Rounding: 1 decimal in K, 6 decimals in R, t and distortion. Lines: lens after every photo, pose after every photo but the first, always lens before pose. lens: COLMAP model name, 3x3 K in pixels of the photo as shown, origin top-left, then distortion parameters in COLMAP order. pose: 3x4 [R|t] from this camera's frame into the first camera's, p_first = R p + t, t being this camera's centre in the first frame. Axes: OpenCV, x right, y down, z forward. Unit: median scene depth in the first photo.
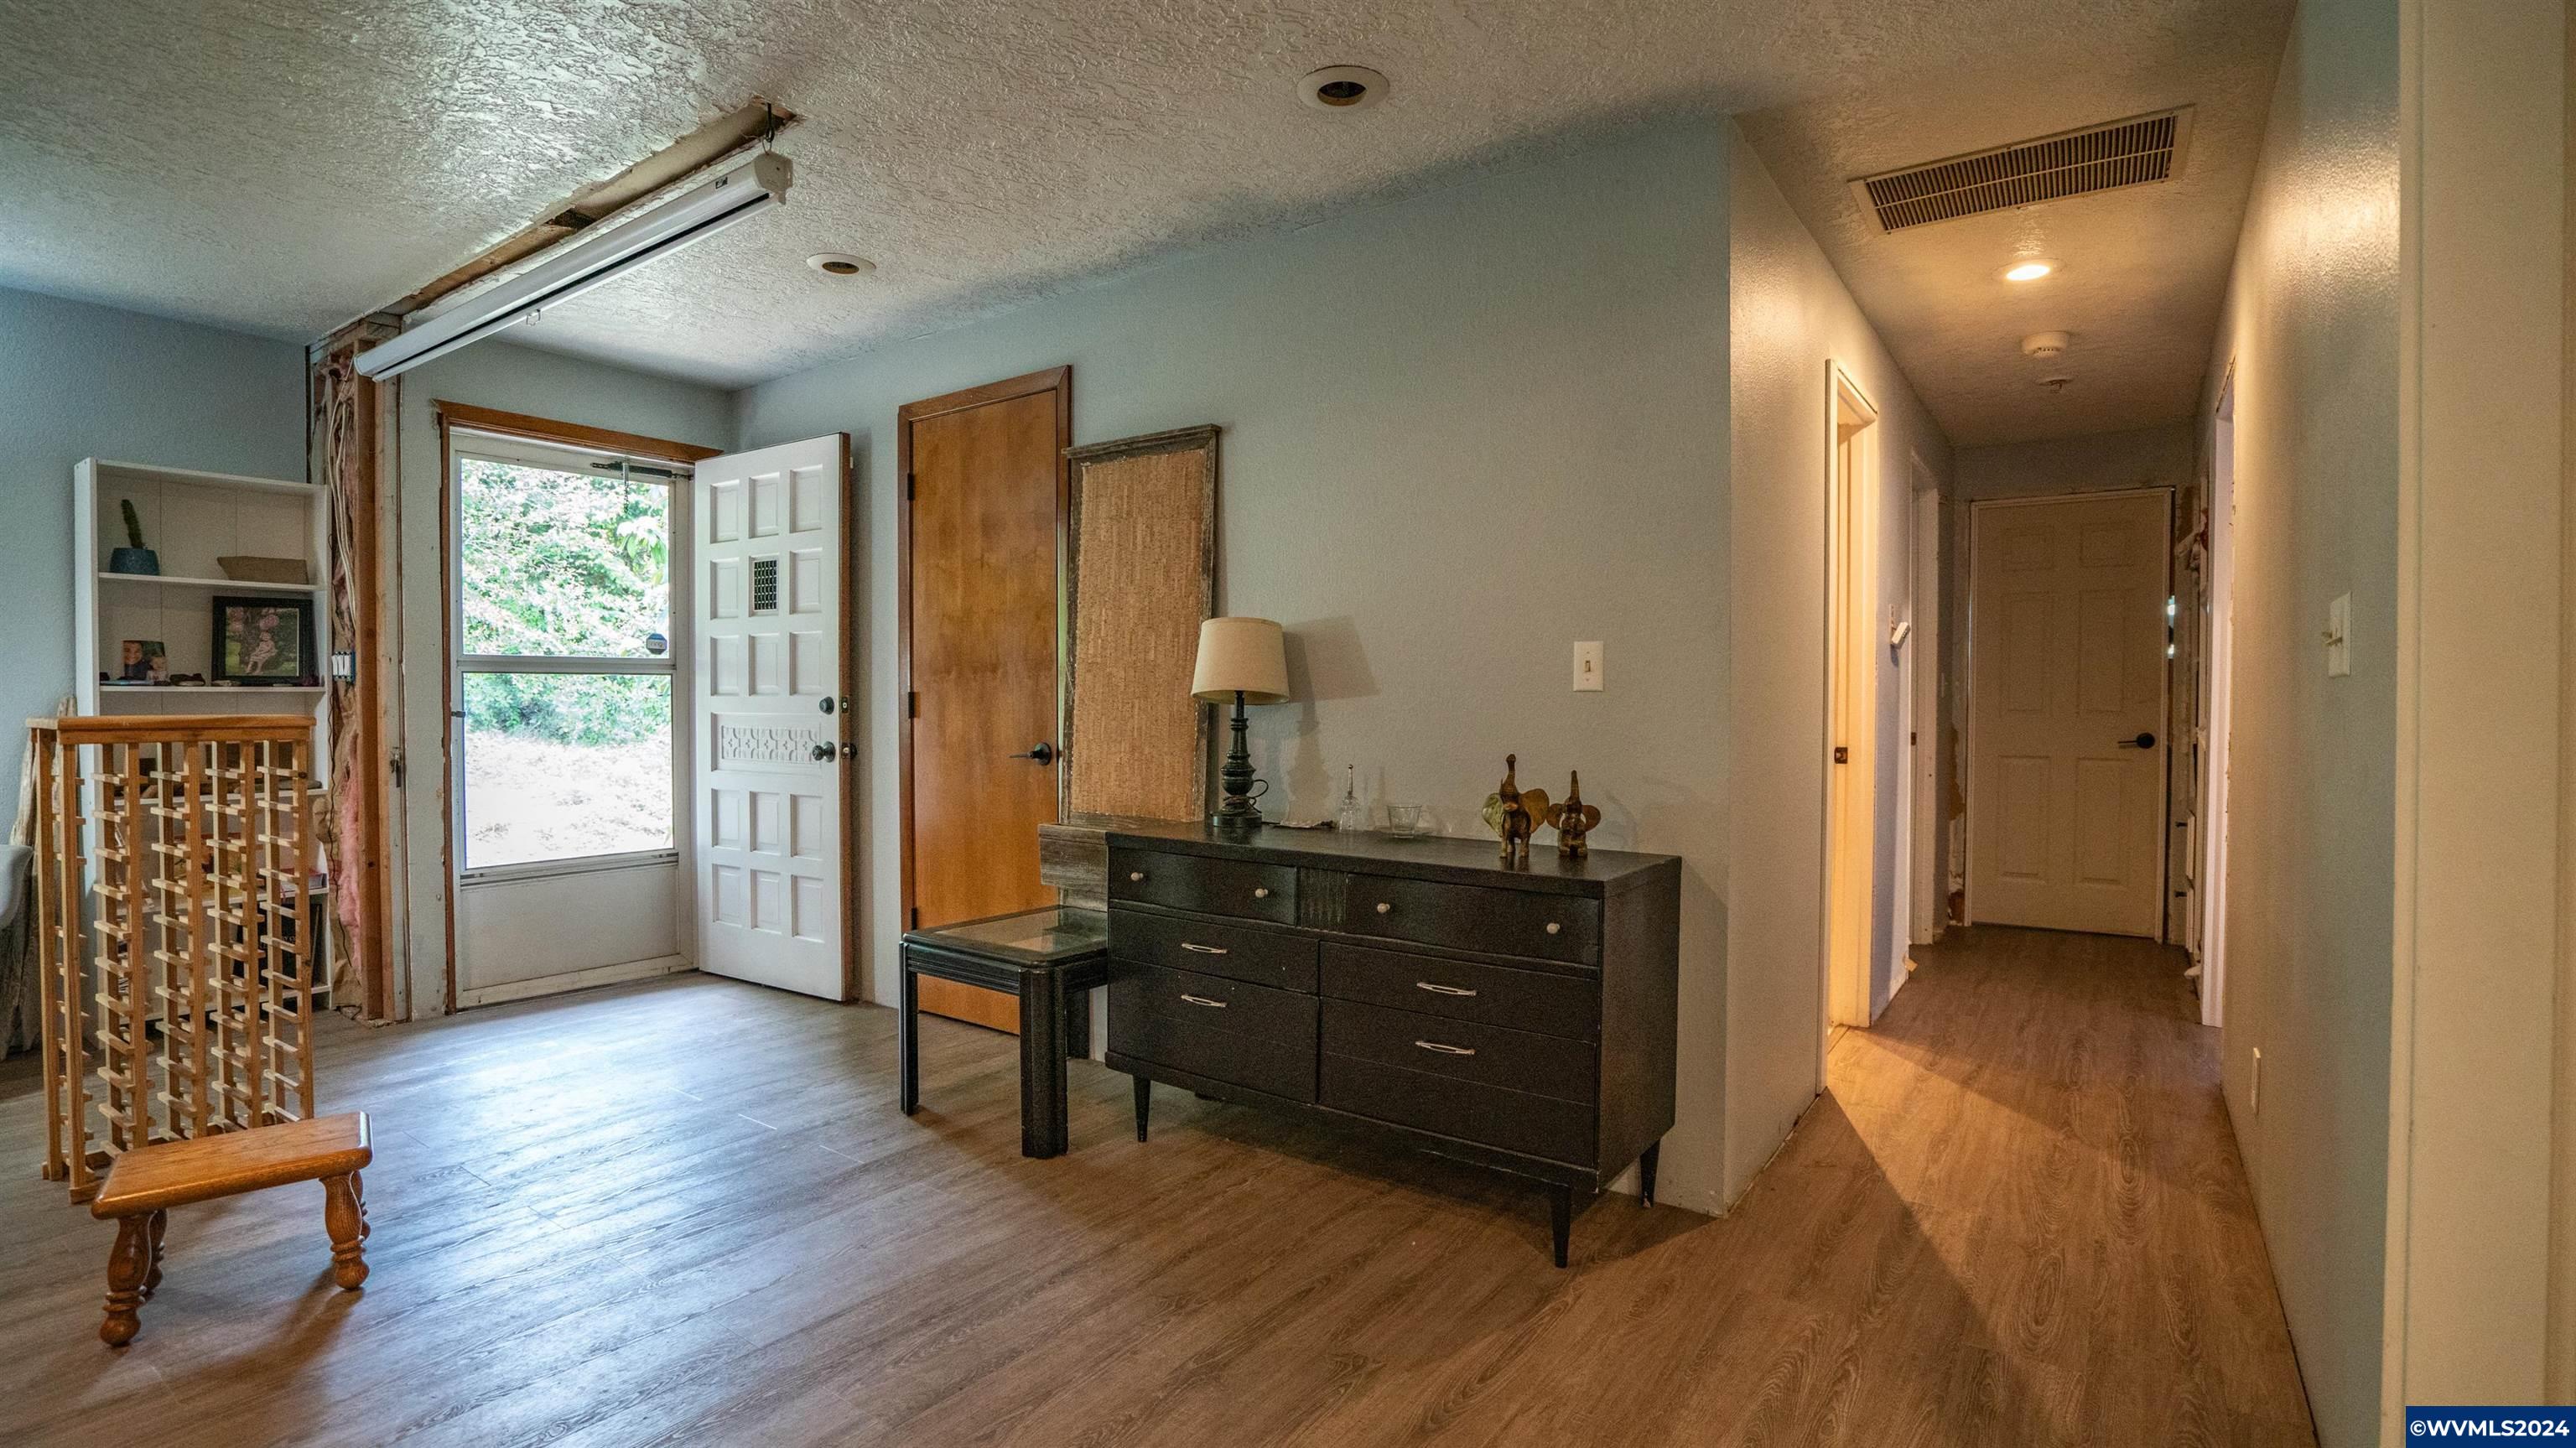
lens RADIAL K [[1188.0, 0, 1289.0], [0, 1188.0, 718.7], [0, 0, 1]] dist [-0.048554, 0.012065]
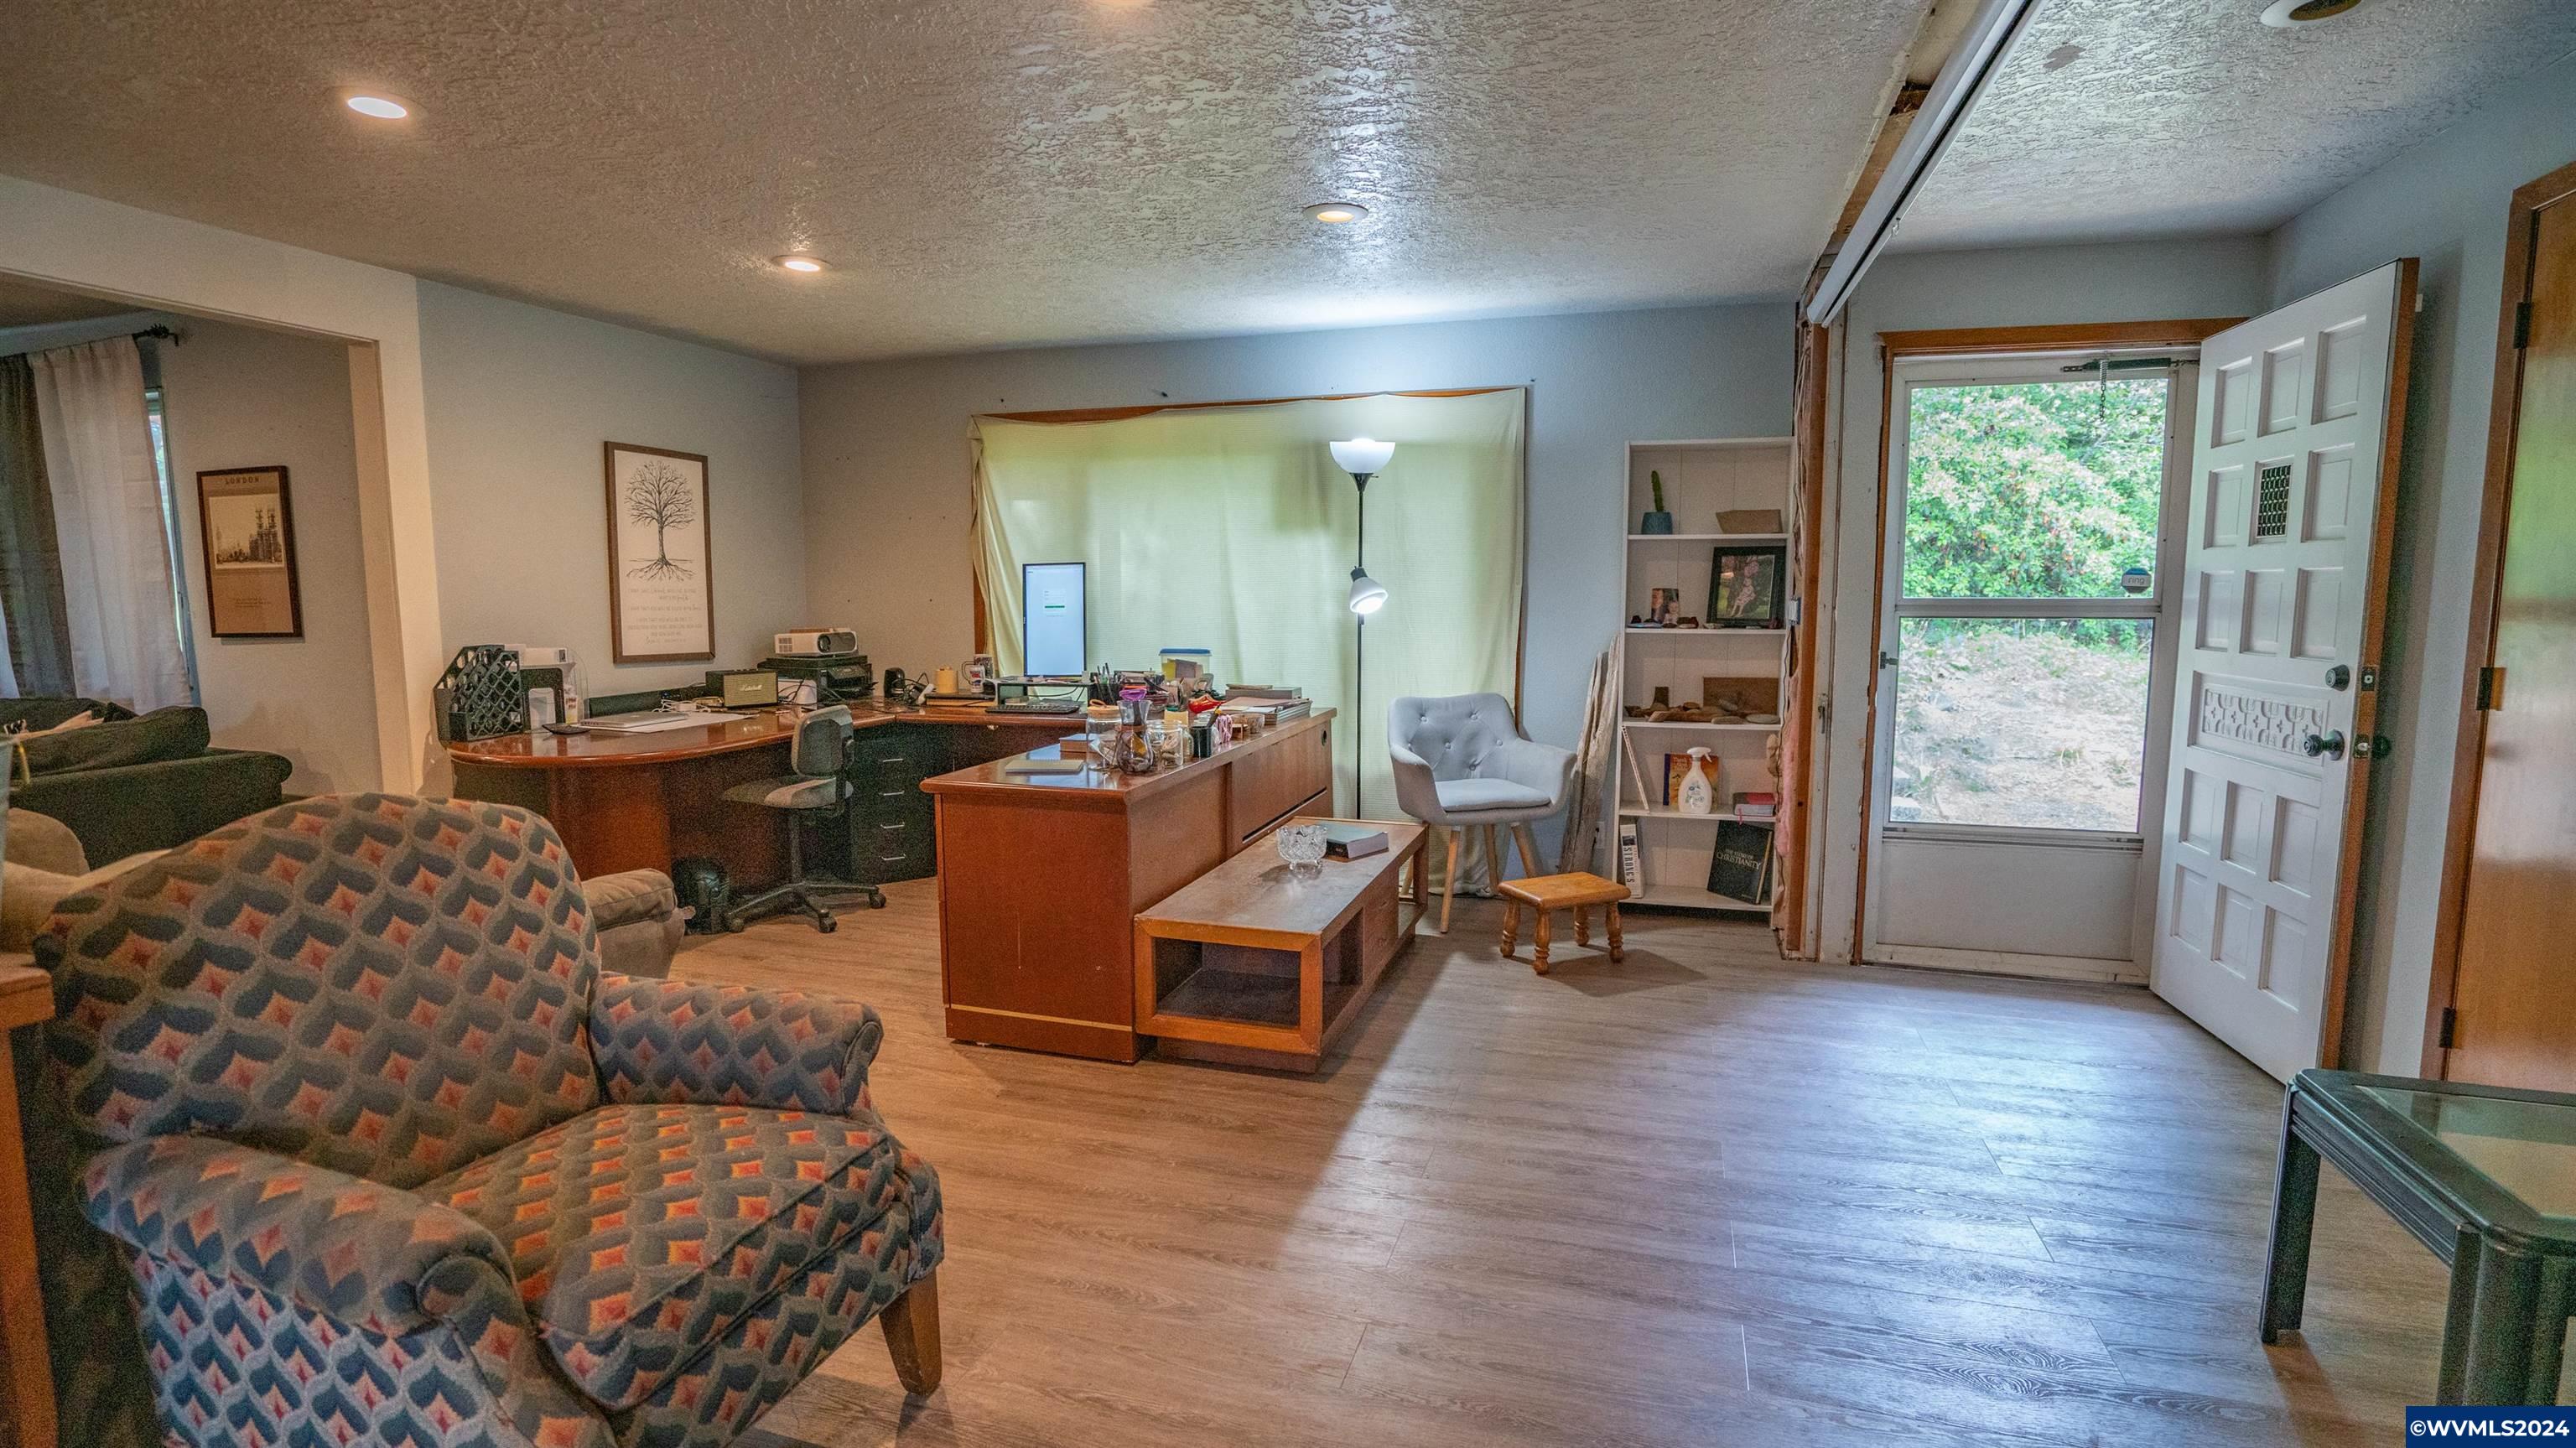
lens RADIAL K [[1188.0, 0, 1289.0], [0, 1188.0, 718.7], [0, 0, 1]] dist [-0.048554, 0.012065]
pose [[0.297552, 0.101931, -0.949248, 0.060524], [-0.013158, 0.994627, 0.102680, -0.047714], [0.954615, -0.018063, 0.297295, 0.223969]]
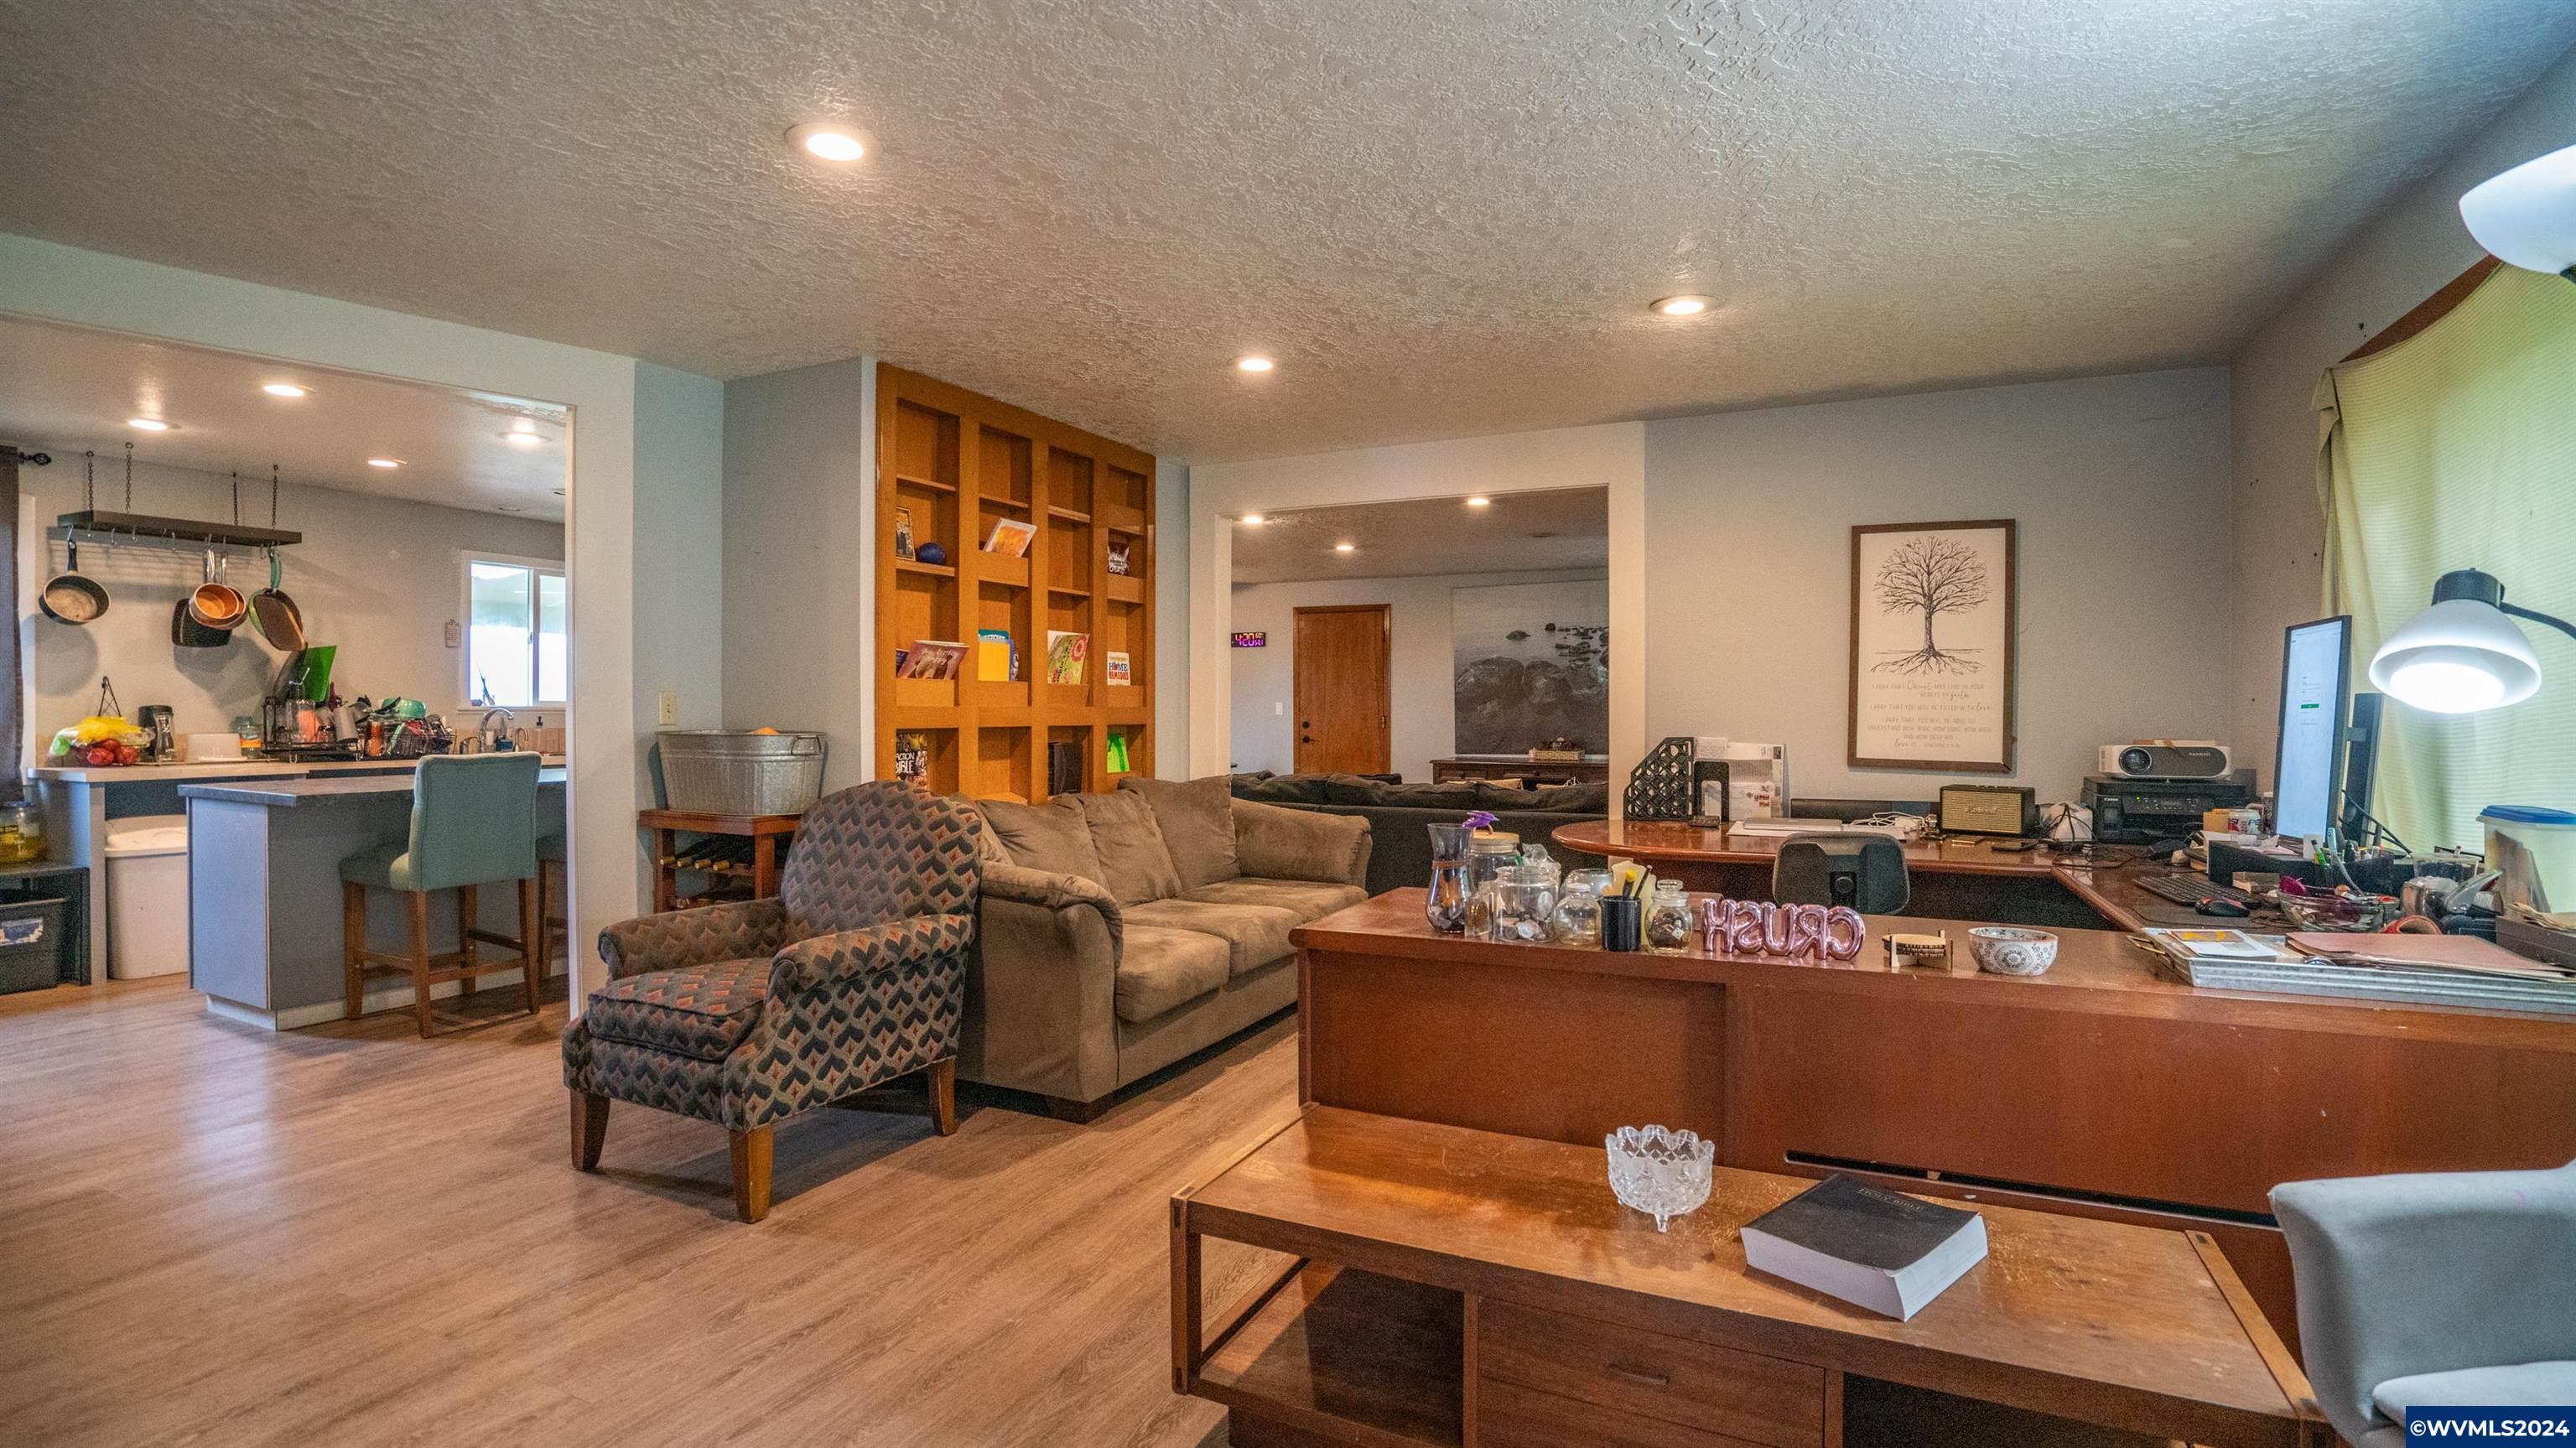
lens RADIAL K [[1188.0, 0, 1289.0], [0, 1188.0, 718.7], [0, 0, 1]] dist [-0.048554, 0.012065]
pose [[-0.987999, -0.001269, -0.154454, -0.565636], [-0.004574, 0.999768, 0.021044, -0.037515], [0.154392, 0.021498, -0.987776, 0.889281]]
